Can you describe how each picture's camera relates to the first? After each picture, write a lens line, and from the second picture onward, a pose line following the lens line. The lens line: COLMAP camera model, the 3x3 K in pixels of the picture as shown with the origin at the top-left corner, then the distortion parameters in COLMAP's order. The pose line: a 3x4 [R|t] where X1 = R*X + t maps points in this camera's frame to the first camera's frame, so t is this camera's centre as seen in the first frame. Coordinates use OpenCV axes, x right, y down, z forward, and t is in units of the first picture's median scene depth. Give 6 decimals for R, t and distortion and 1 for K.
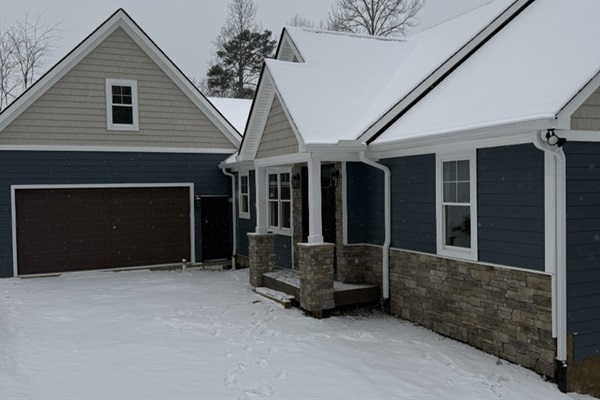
lens RADIAL K [[665.0, 0, 300.0], [0, 665.0, 200.0], [0, 0, 1]] dist [0.065036, 0.017071]
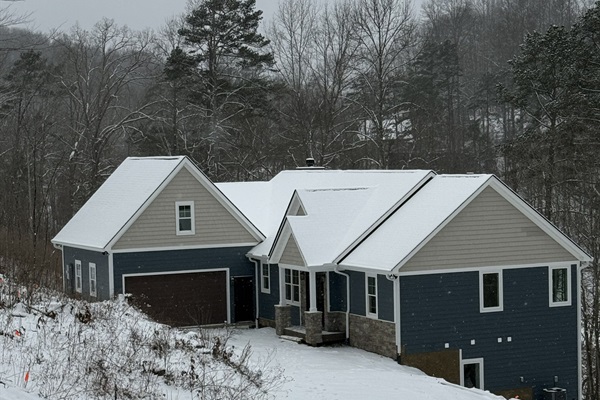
lens RADIAL K [[1437.0, 0, 300.0], [0, 1437.0, 200.0], [0, 0, 1]] dist [-0.031462, 0.136604]
pose [[0.999973, -0.005768, 0.004464, -0.029512], [0.005777, 0.999981, -0.001937, -0.230330], [-0.004453, 0.001963, 0.999988, -2.918603]]
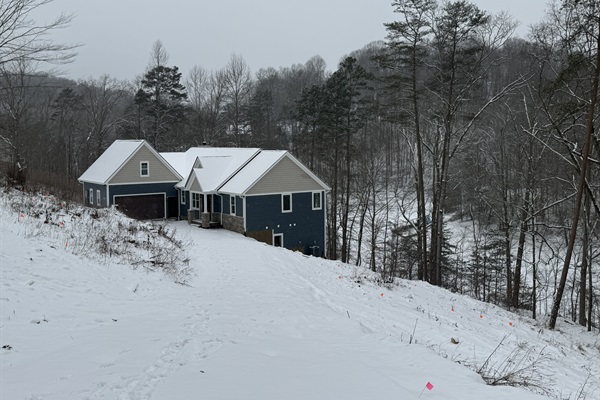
lens RADIAL K [[665.0, 0, 300.0], [0, 665.0, 200.0], [0, 0, 1]] dist [0.065036, 0.017071]
pose [[0.988120, -0.006702, 0.153539, -0.030609], [-0.002032, 0.998391, 0.056660, -0.232257], [-0.153672, -0.056299, 0.986517, -2.961998]]
